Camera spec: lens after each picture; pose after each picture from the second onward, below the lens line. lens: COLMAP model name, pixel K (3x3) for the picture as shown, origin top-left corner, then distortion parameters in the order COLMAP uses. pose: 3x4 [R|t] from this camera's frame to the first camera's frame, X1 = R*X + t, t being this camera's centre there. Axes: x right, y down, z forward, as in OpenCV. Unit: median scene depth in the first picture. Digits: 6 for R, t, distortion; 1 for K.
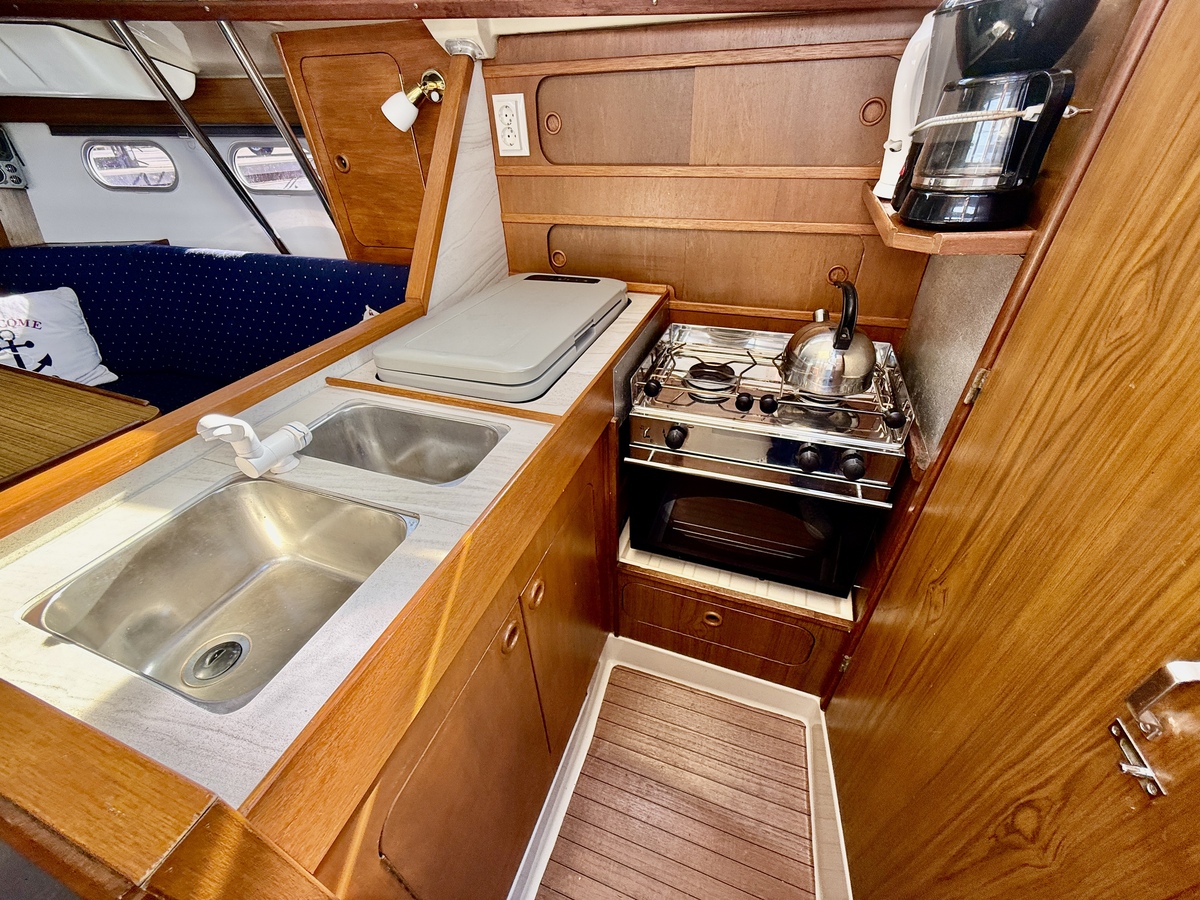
lens RADIAL K [[477.8, 0, 599.3], [0, 477.8, 449.4], [0, 0, 1]] dist [0.000874, -0.000312]
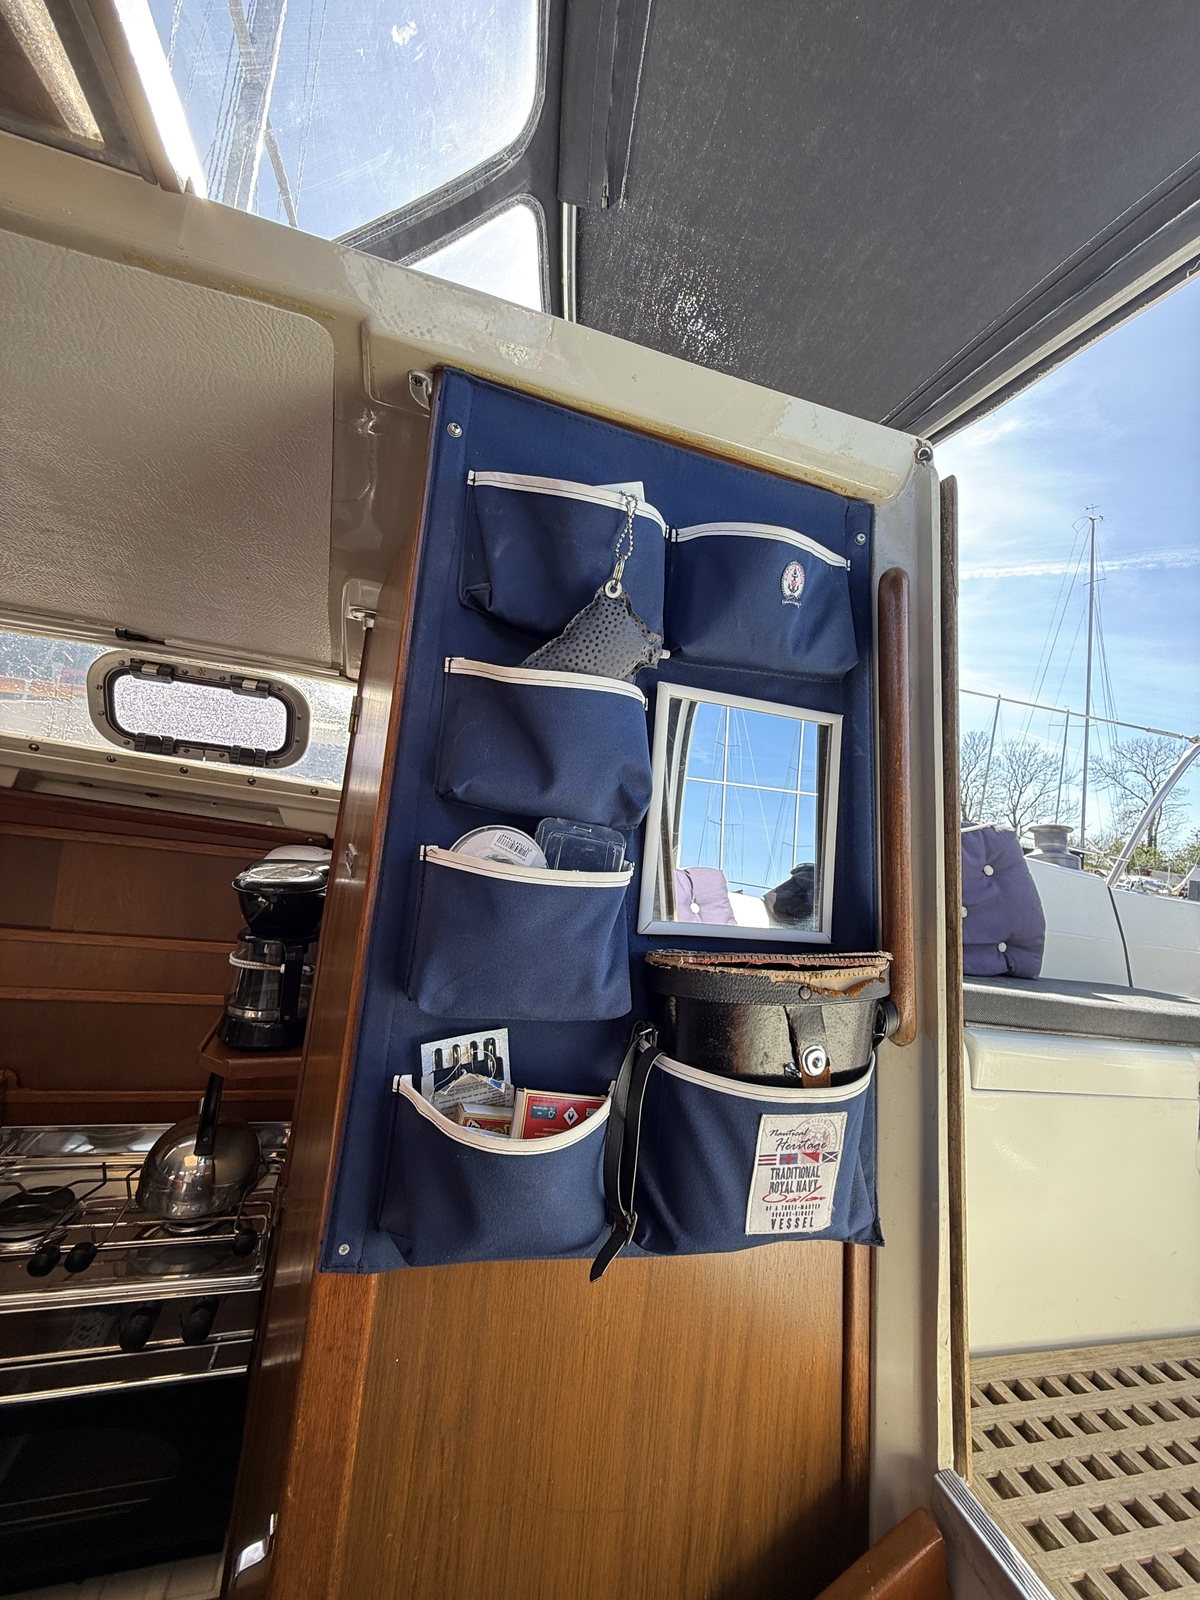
lens RADIAL K [[637.0, 0, 598.4], [0, 637.0, 803.3], [0, 0, 1]] dist [0.000874, -0.000312]
pose [[0.785841, 0.144222, 0.601376, 0.249525], [0.211784, 0.850868, -0.480802, -0.038740], [-0.581035, 0.505196, 0.638103, -0.415209]]
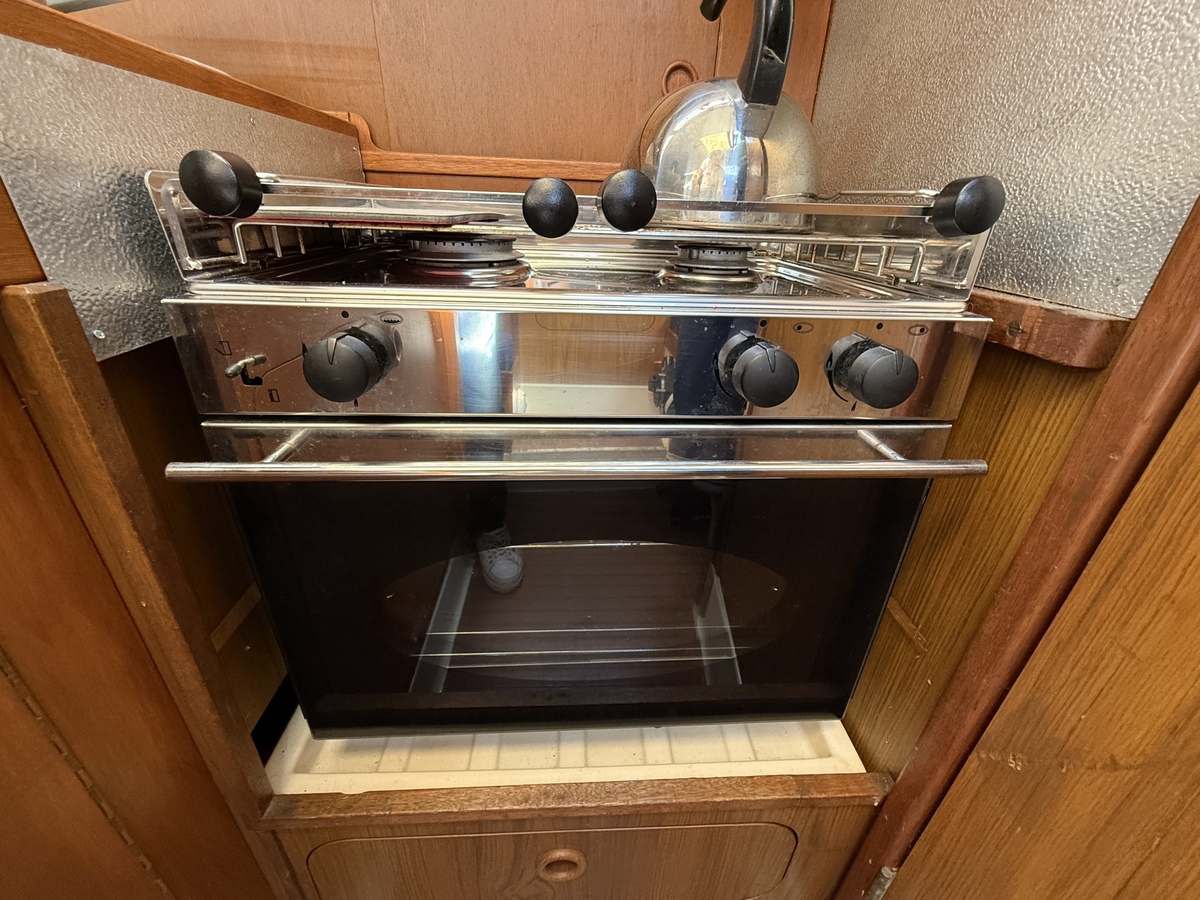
lens RADIAL K [[477.8, 0, 595.4], [0, 477.8, 449.4], [0, 0, 1]] dist [0.000874, -0.000312]
pose [[0.911877, -0.114566, 0.394150, 0.165951], [0.174384, 0.977419, -0.119340, 0.083716], [-0.371578, 0.177557, 0.911265, 0.650912]]
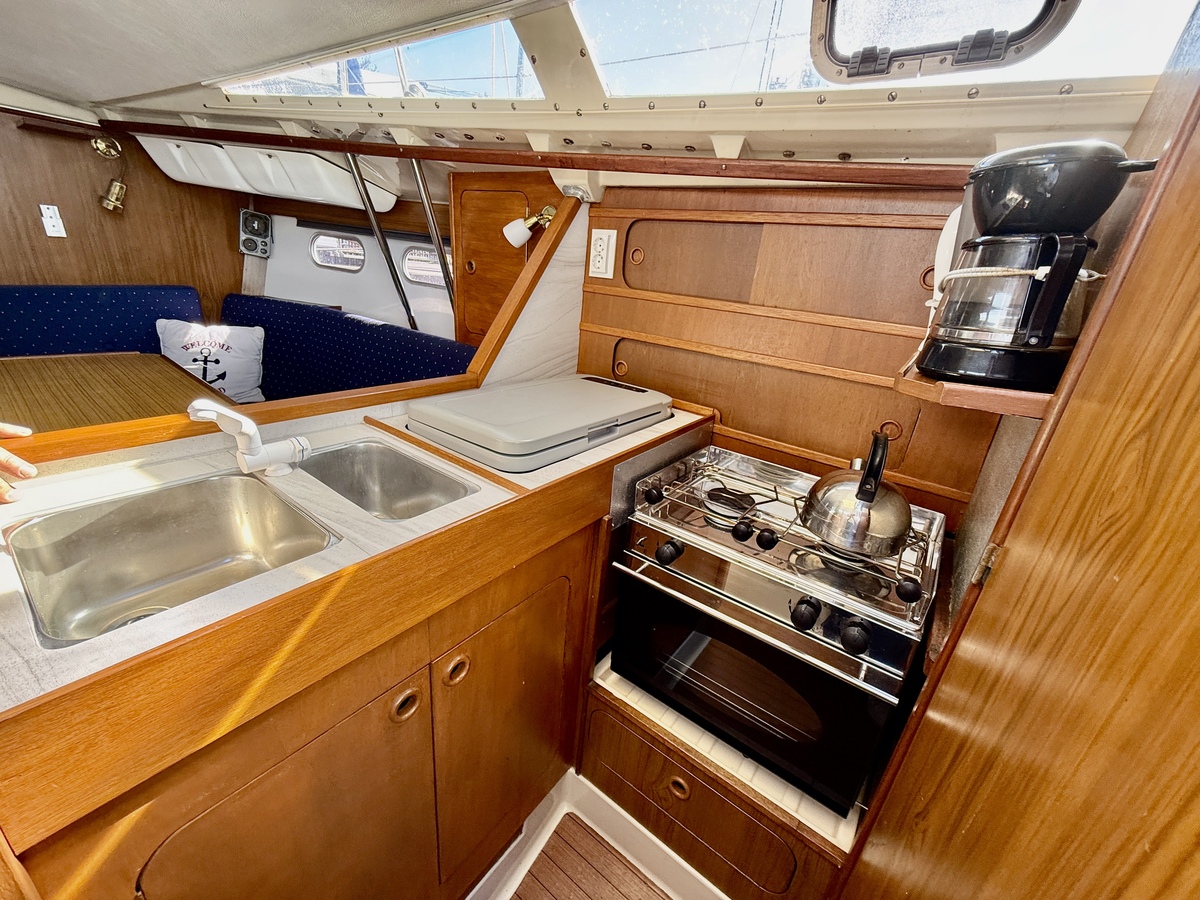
lens RADIAL K [[477.8, 0, 604.3], [0, 477.8, 451.5], [0, 0, 1]] dist [0.000874, -0.000312]
pose [[0.951150, 0.211030, -0.225346, 0.199517], [-0.260422, 0.940445, -0.218502, 0.023284], [0.165815, 0.266513, 0.949461, 0.039130]]
